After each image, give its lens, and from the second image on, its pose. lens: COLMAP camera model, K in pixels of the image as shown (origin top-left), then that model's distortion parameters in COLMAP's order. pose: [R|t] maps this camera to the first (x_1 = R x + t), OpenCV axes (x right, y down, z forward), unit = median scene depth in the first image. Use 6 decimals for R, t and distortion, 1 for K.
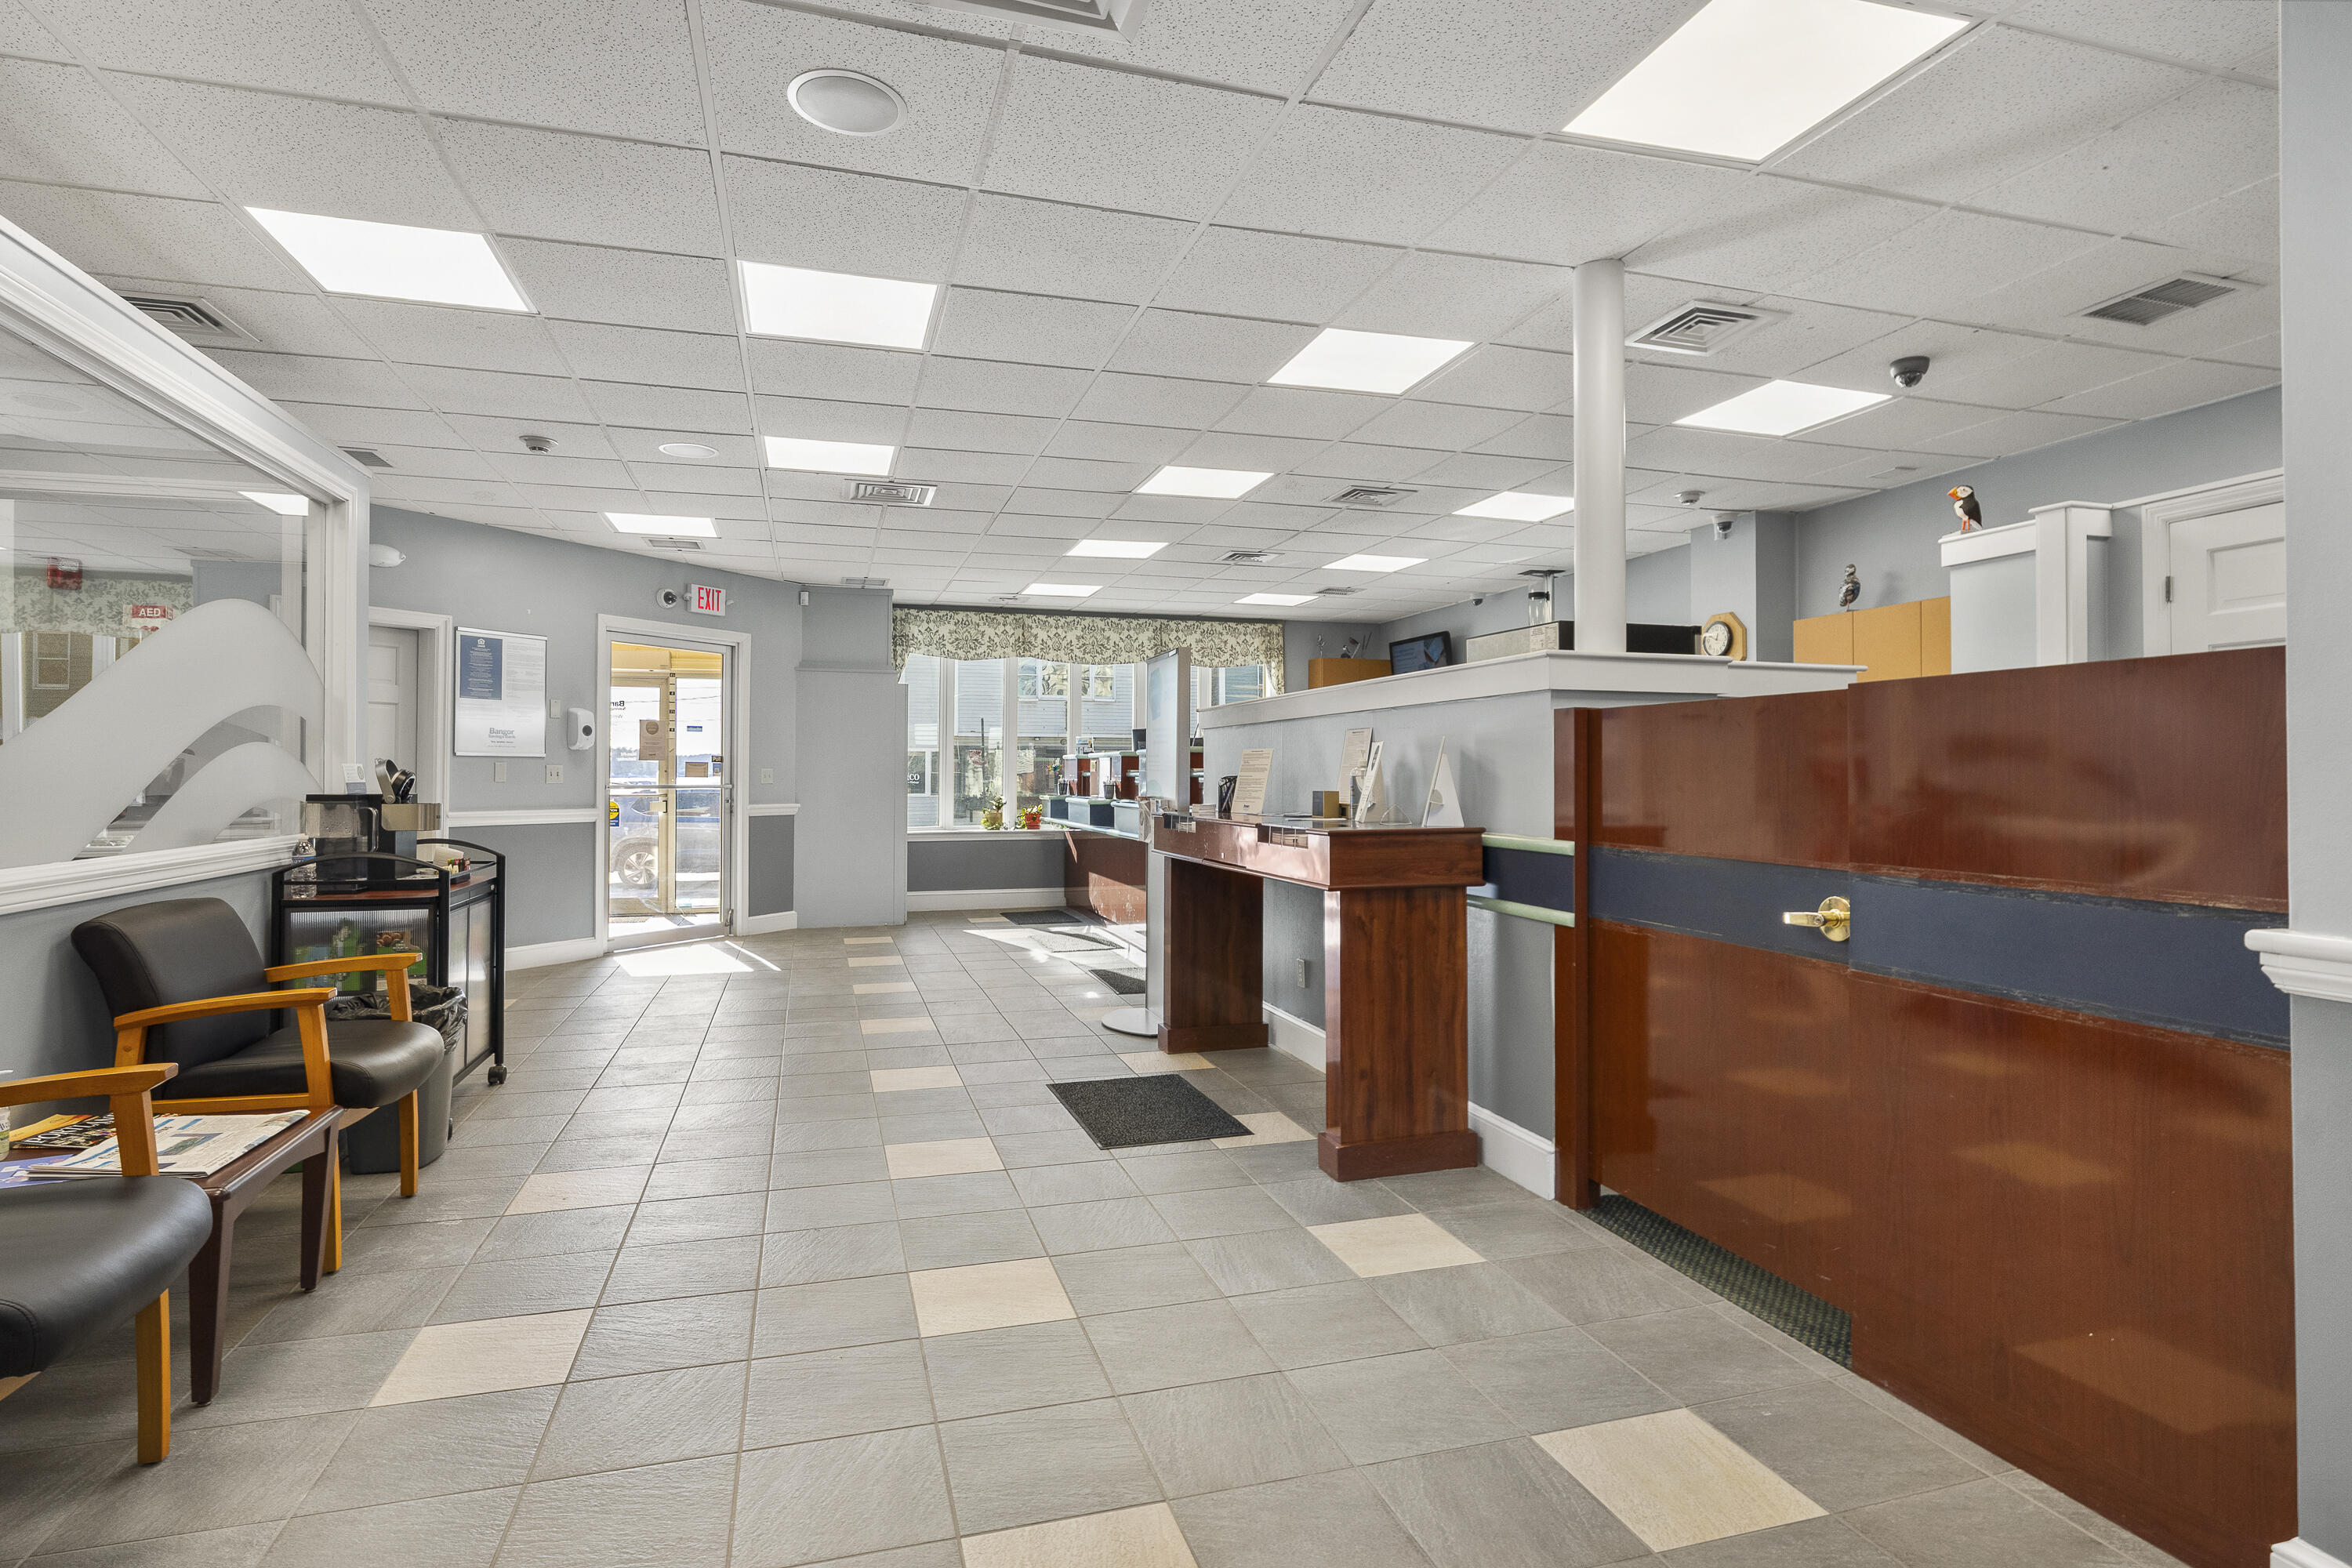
lens RADIAL K [[1195.1, 0, 1166.2], [0, 1195.1, 760.0], [0, 0, 1]] dist [-0.000427, 0.000602]
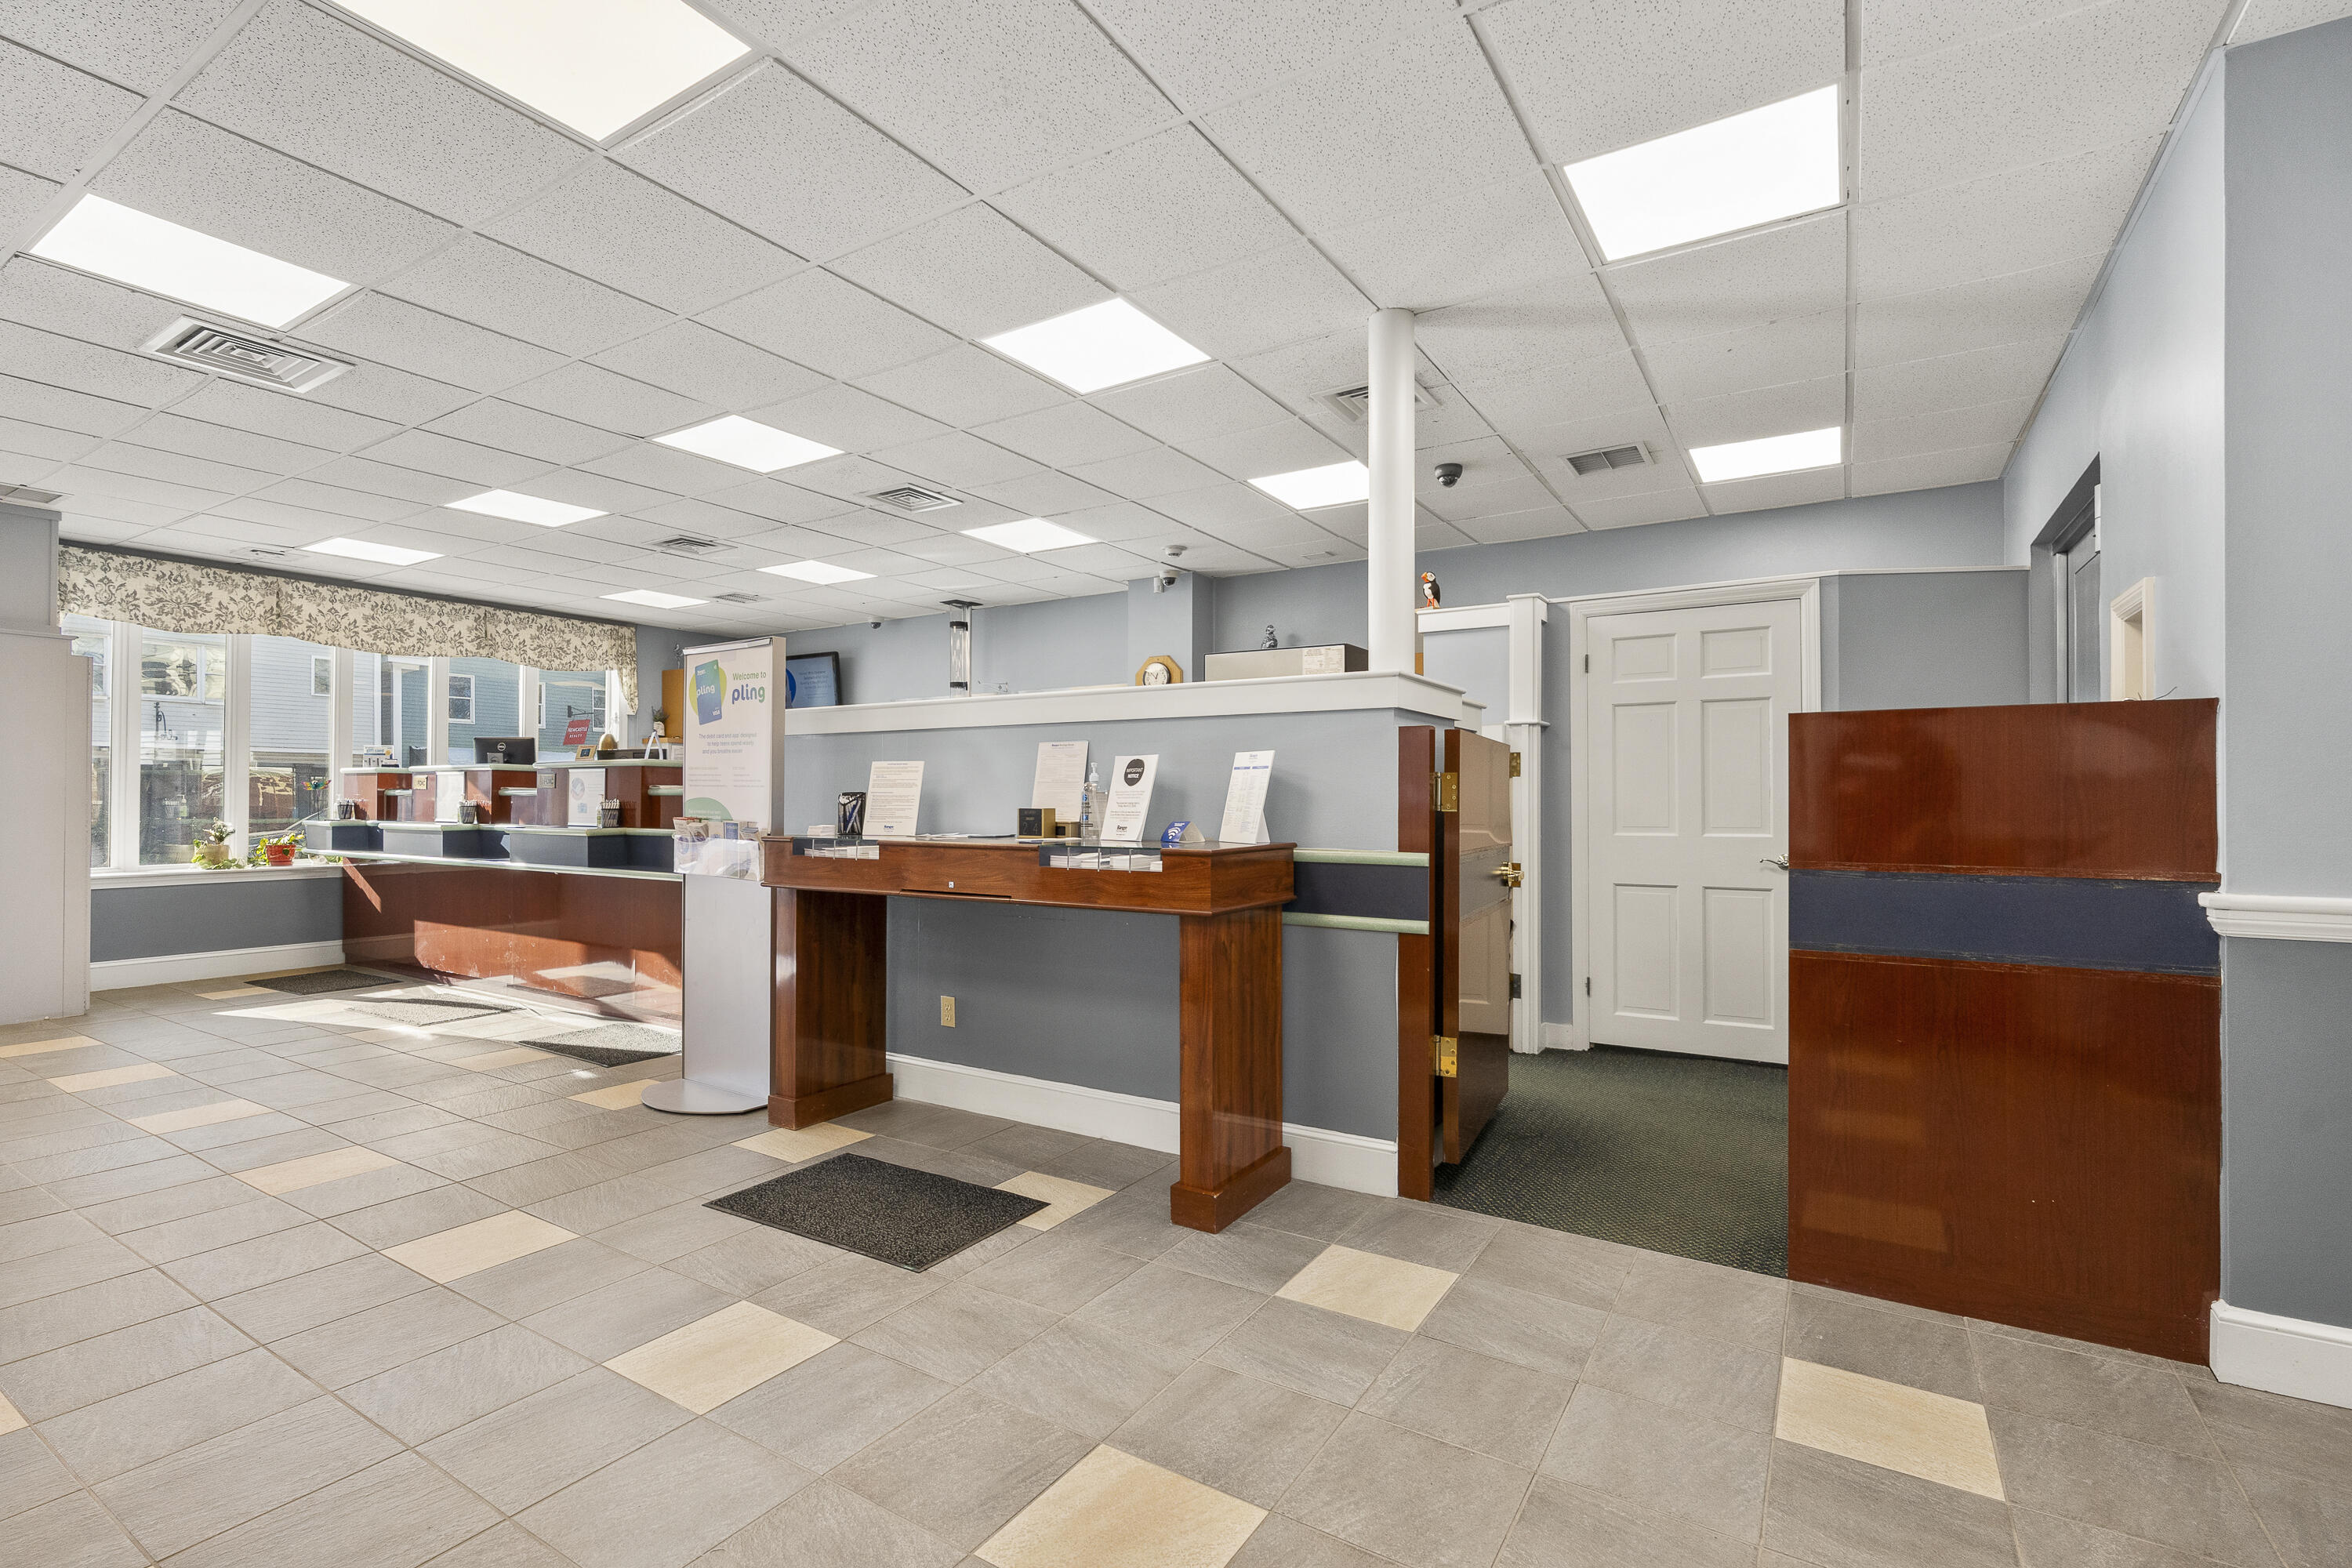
lens RADIAL K [[1071.0, 0, 1171.1], [0, 1071.0, 796.2], [0, 0, 1]] dist [-0.004694, 0.000186]
pose [[0.753982, 0.003521, 0.656886, -0.356553], [-0.010028, 0.999931, 0.006151, 0.011611], [-0.656819, -0.011225, 0.753965, 0.346742]]
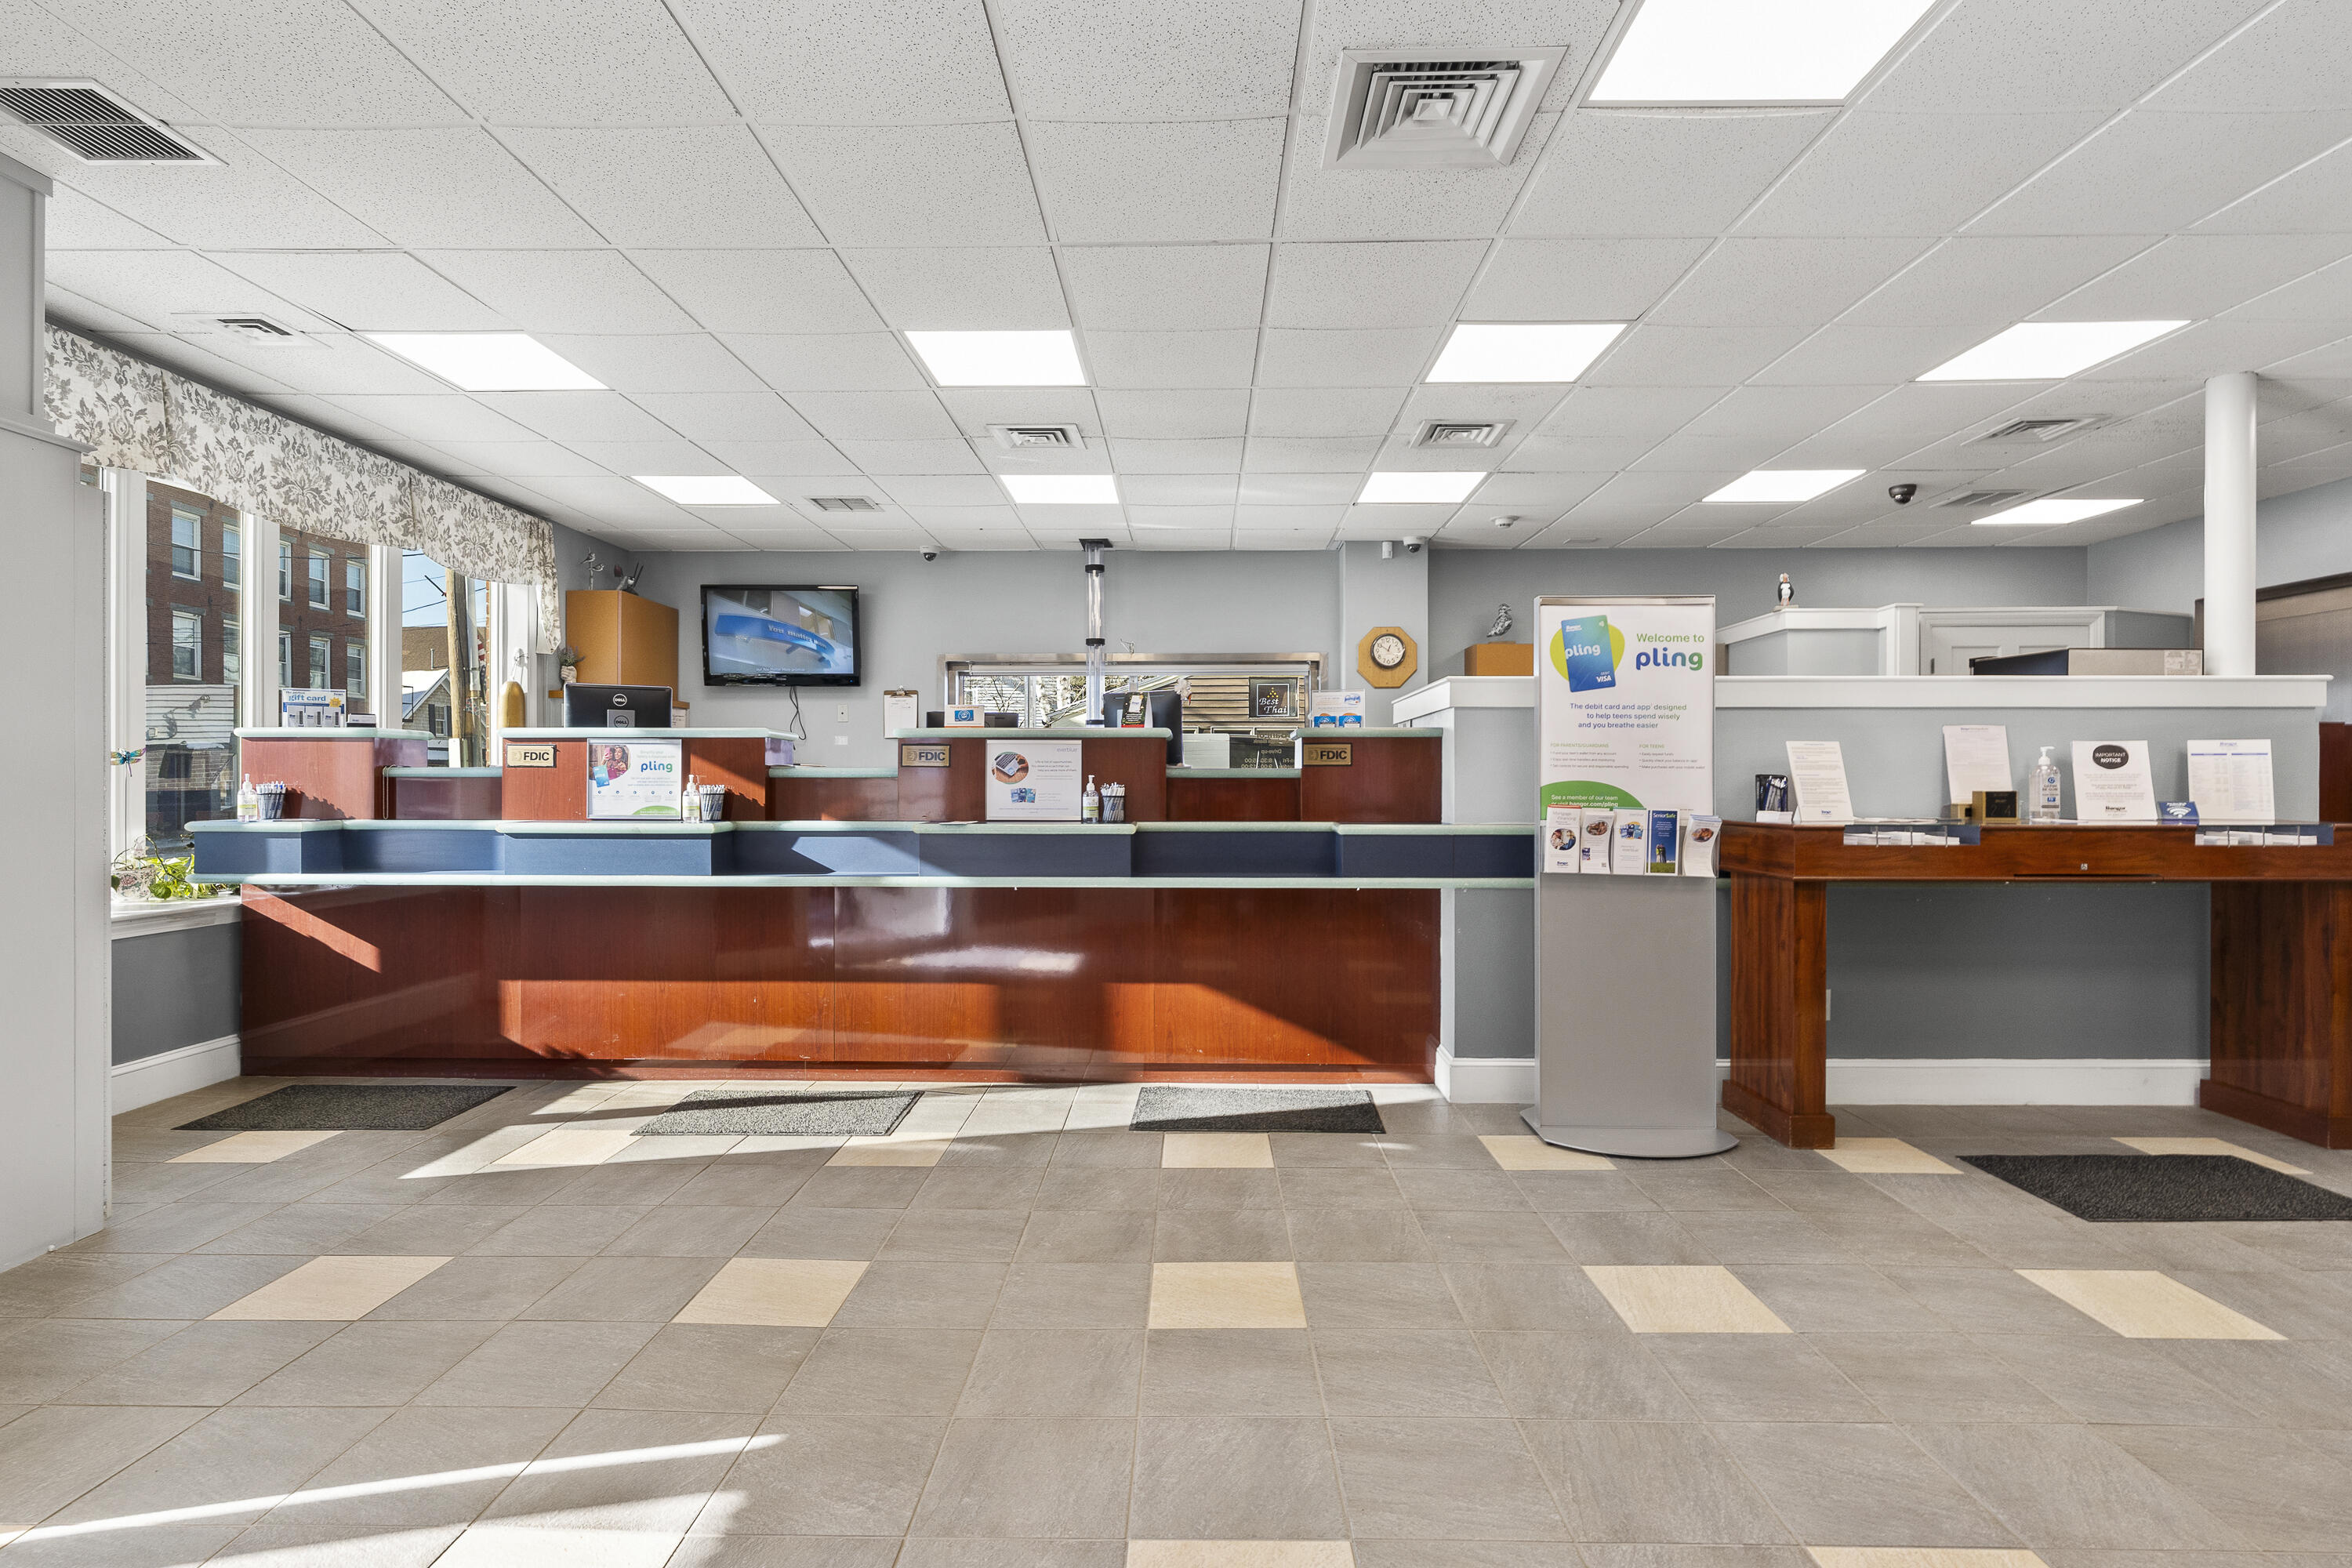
lens RADIAL K [[1153.5, 0, 1176.0], [0, 1153.5, 784.0], [0, 0, 1]] dist [0.000476, 0.000265]
pose [[0.304752, -0.004681, 0.952420, -1.001427], [-0.012102, 0.999888, 0.008787, 0.022459], [-0.952355, -0.014204, 0.304661, 1.460994]]
